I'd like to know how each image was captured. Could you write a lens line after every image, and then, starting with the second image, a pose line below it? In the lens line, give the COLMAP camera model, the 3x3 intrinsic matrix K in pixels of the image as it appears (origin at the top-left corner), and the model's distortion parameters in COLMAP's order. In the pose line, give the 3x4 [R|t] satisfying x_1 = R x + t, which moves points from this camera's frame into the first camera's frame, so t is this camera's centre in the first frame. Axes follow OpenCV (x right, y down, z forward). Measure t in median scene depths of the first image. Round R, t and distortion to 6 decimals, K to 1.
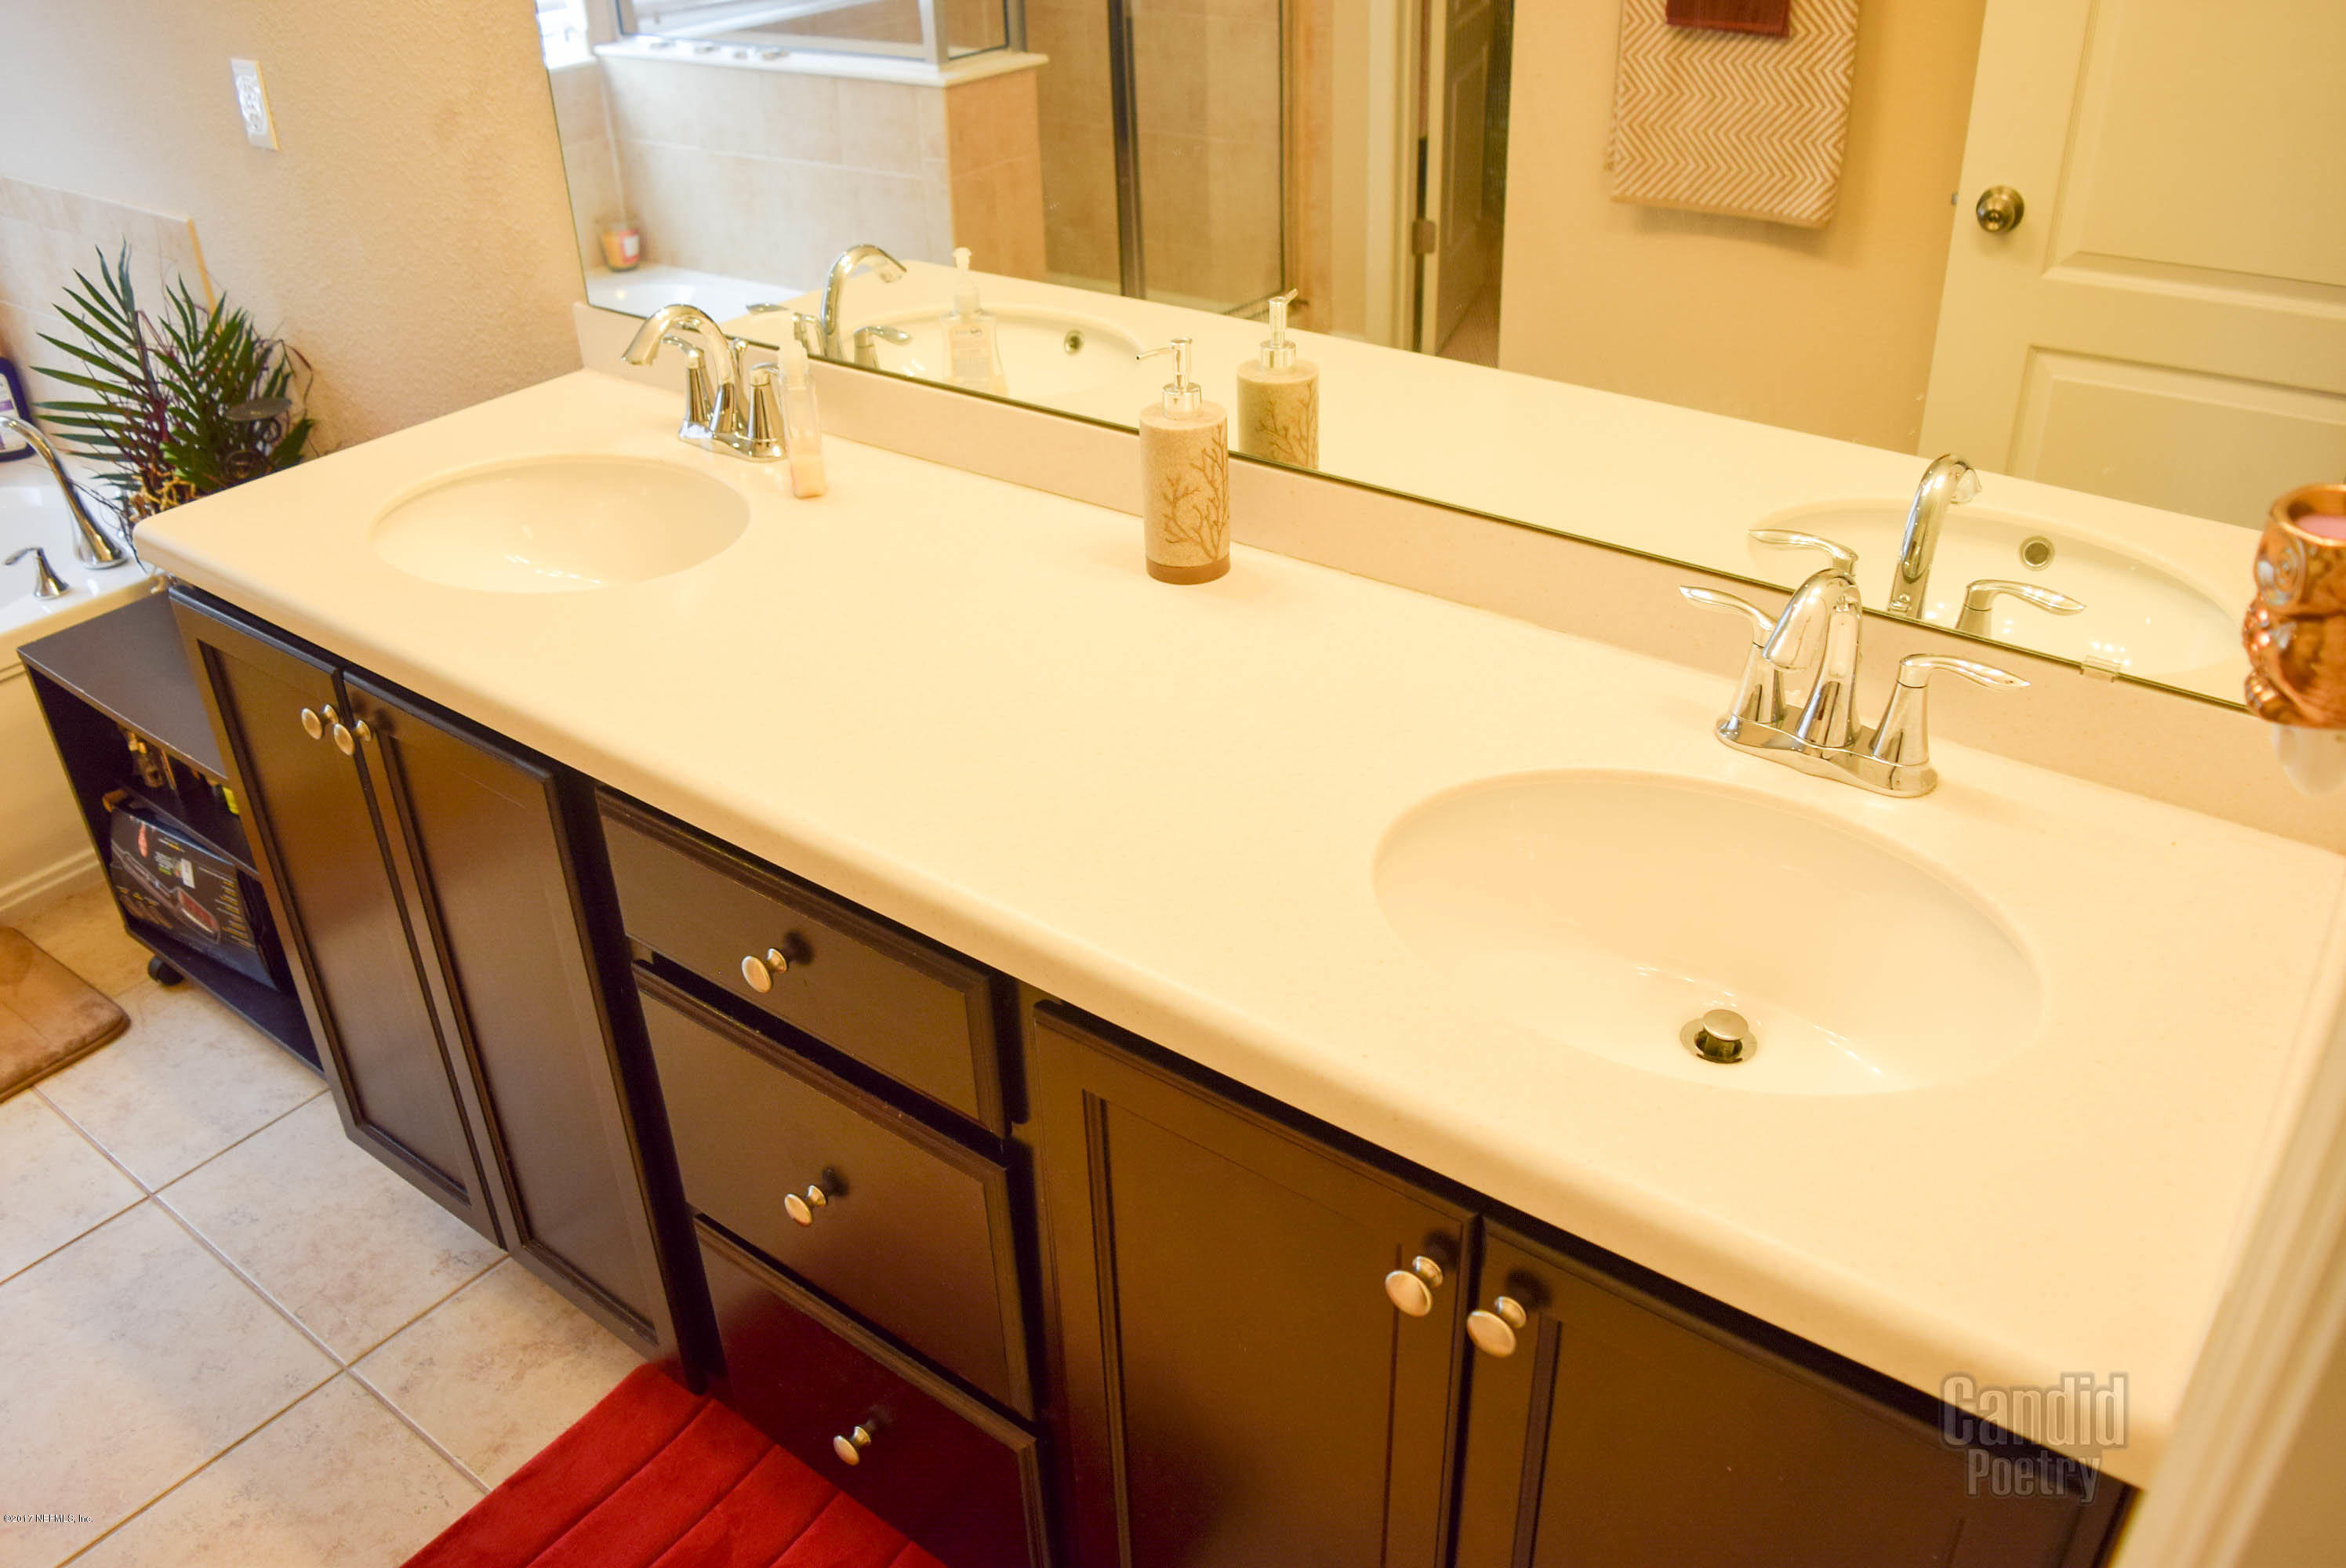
lens RADIAL K [[1840.1, 0, 1178.1], [0, 1840.1, 785.3], [0, 0, 1]] dist [-0.098031, 0.026018]
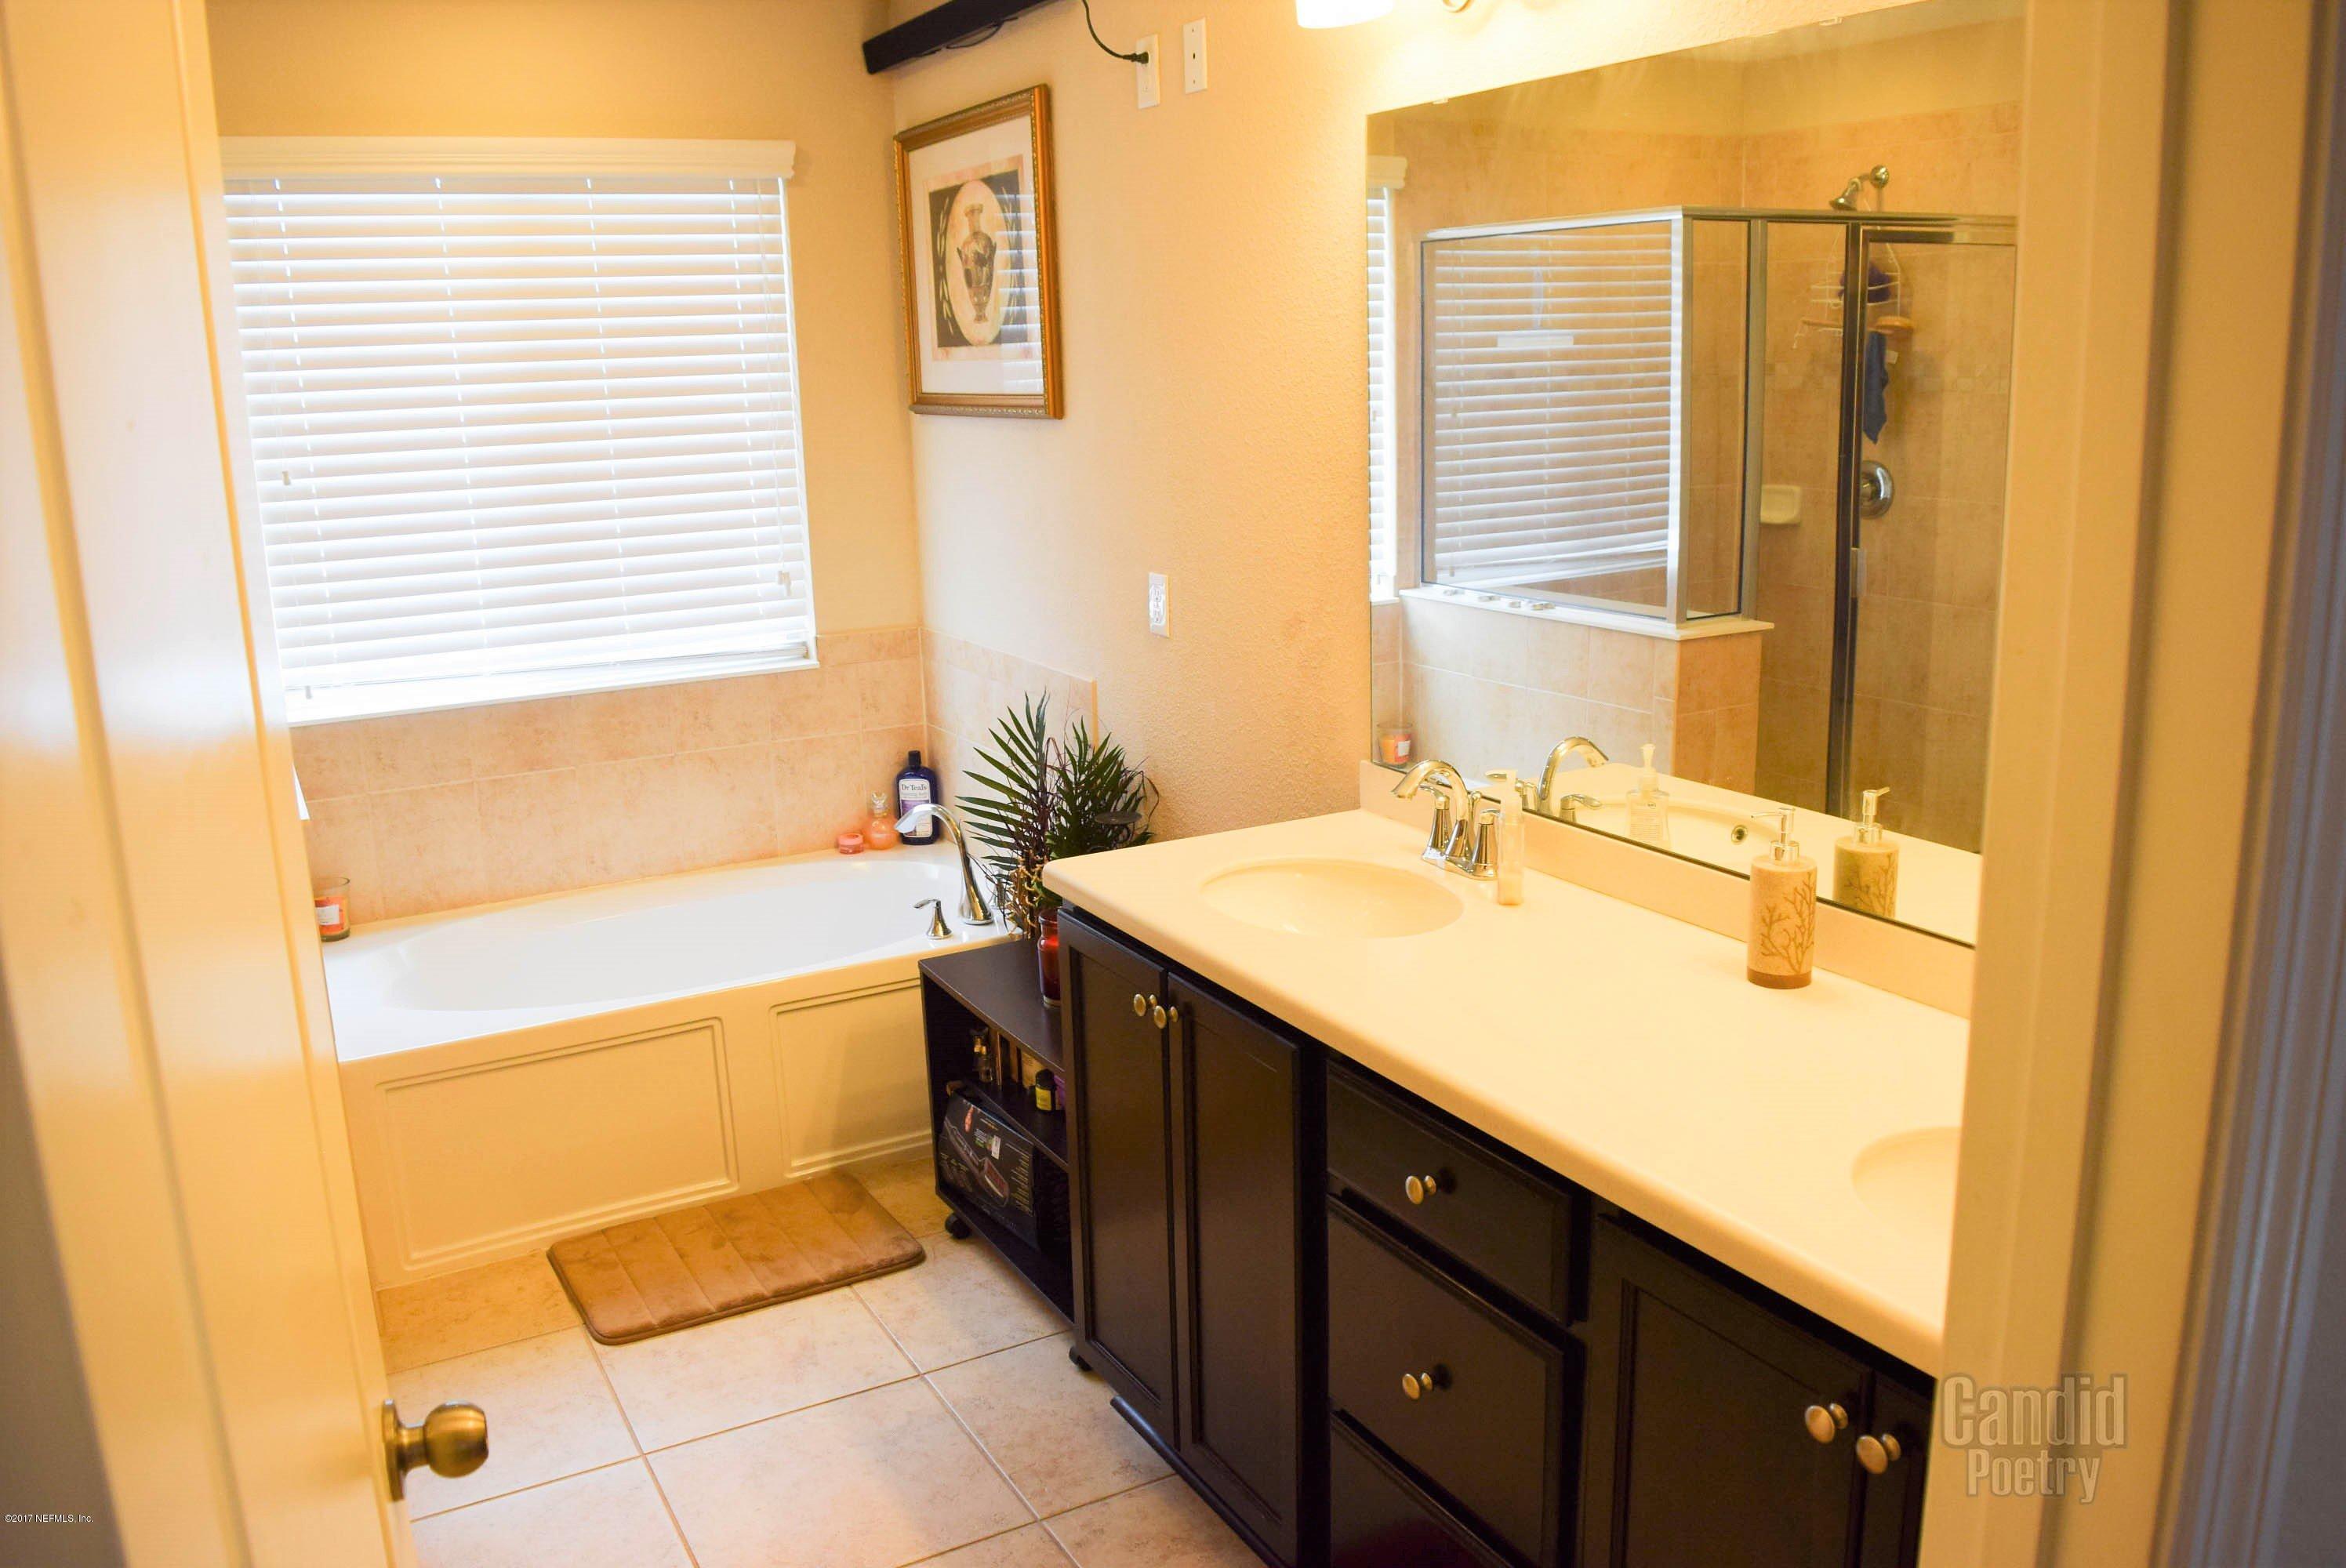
lens RADIAL K [[1840.1, 0, 1178.1], [0, 1840.1, 785.3], [0, 0, 1]] dist [-0.098031, 0.026018]
pose [[0.916553, 0.092836, -0.388989, 0.075141], [-0.201133, 0.947719, -0.247737, 0.114751], [0.345653, 0.305302, 0.887307, -0.254368]]
